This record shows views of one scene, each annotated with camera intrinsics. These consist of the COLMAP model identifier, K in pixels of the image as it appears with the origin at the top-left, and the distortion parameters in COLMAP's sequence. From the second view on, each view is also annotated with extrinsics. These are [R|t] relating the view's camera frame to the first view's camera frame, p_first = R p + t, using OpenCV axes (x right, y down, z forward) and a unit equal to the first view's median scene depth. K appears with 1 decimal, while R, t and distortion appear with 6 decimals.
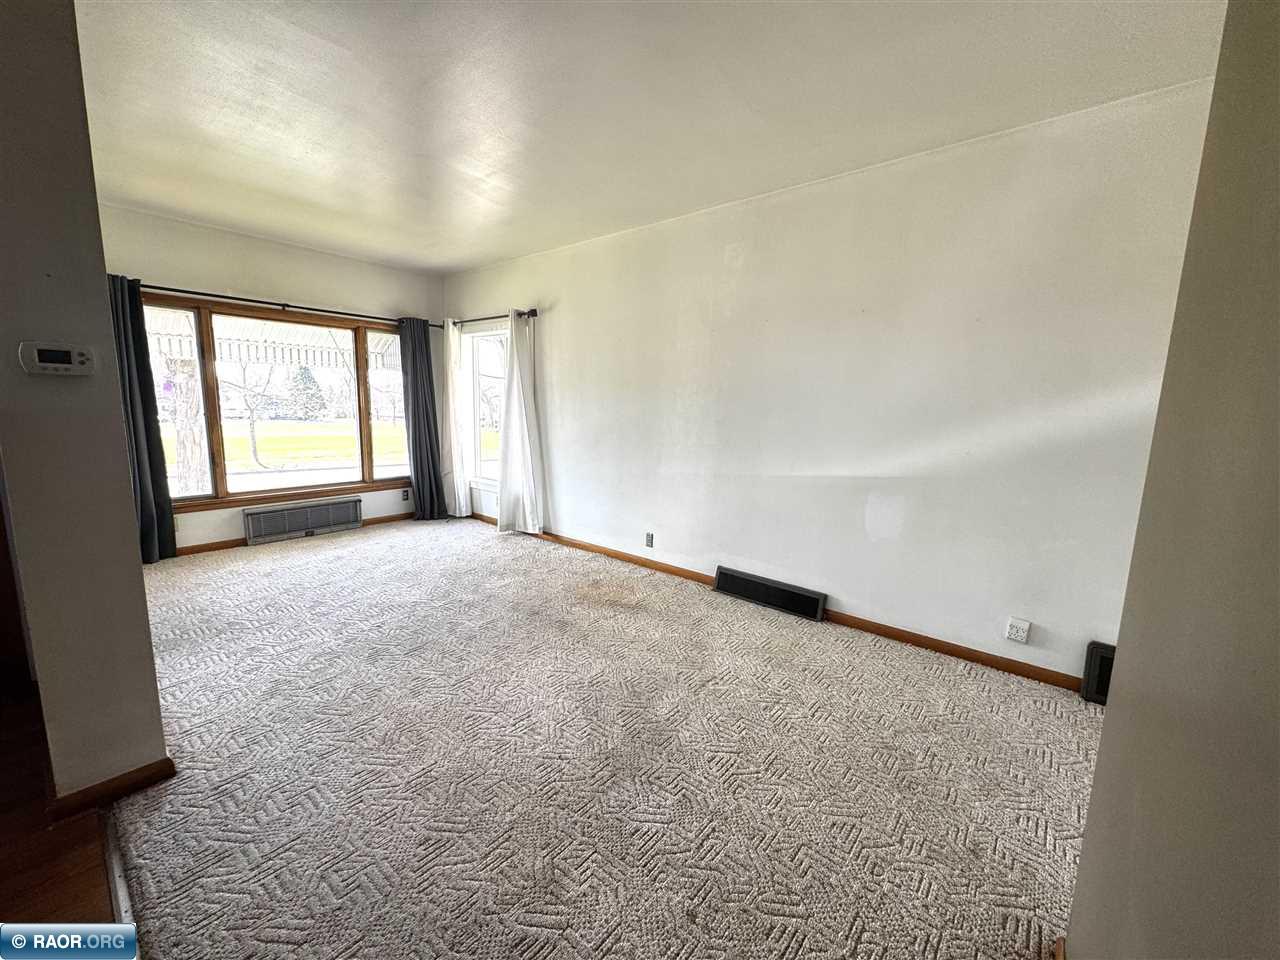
lens RADIAL K [[512.5, 0, 640.0], [0, 512.5, 480.0], [0, 0, 1]] dist [-0.000081, 0.000148]
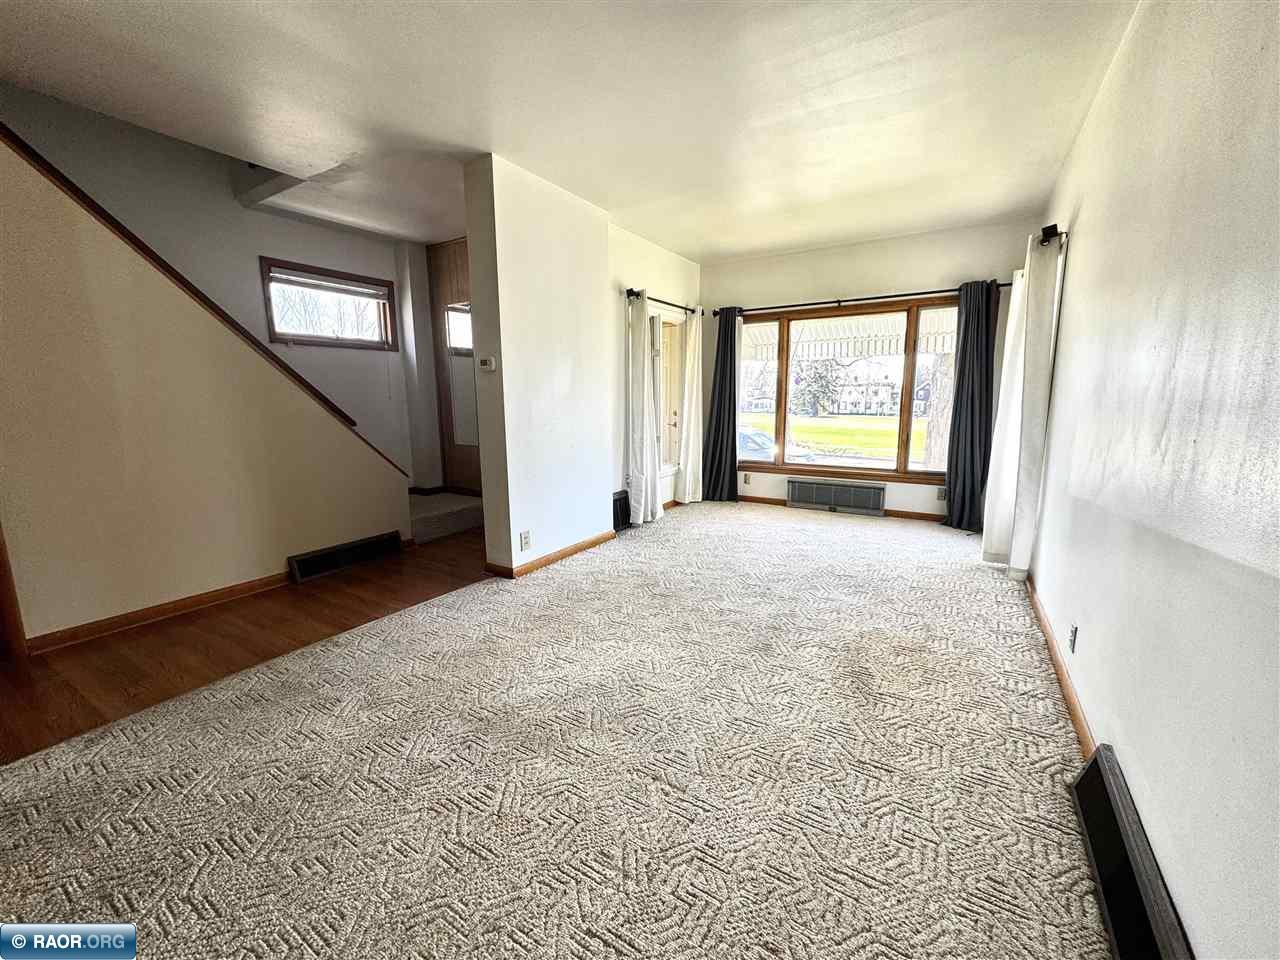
lens RADIAL K [[512.5, 0, 640.0], [0, 512.5, 480.0], [0, 0, 1]] dist [-0.000081, 0.000148]
pose [[0.134916, 0.135458, -0.981554, 0.427471], [-0.137931, 0.983534, 0.116773, -0.032791], [0.981210, 0.119633, 0.151378, 0.493126]]
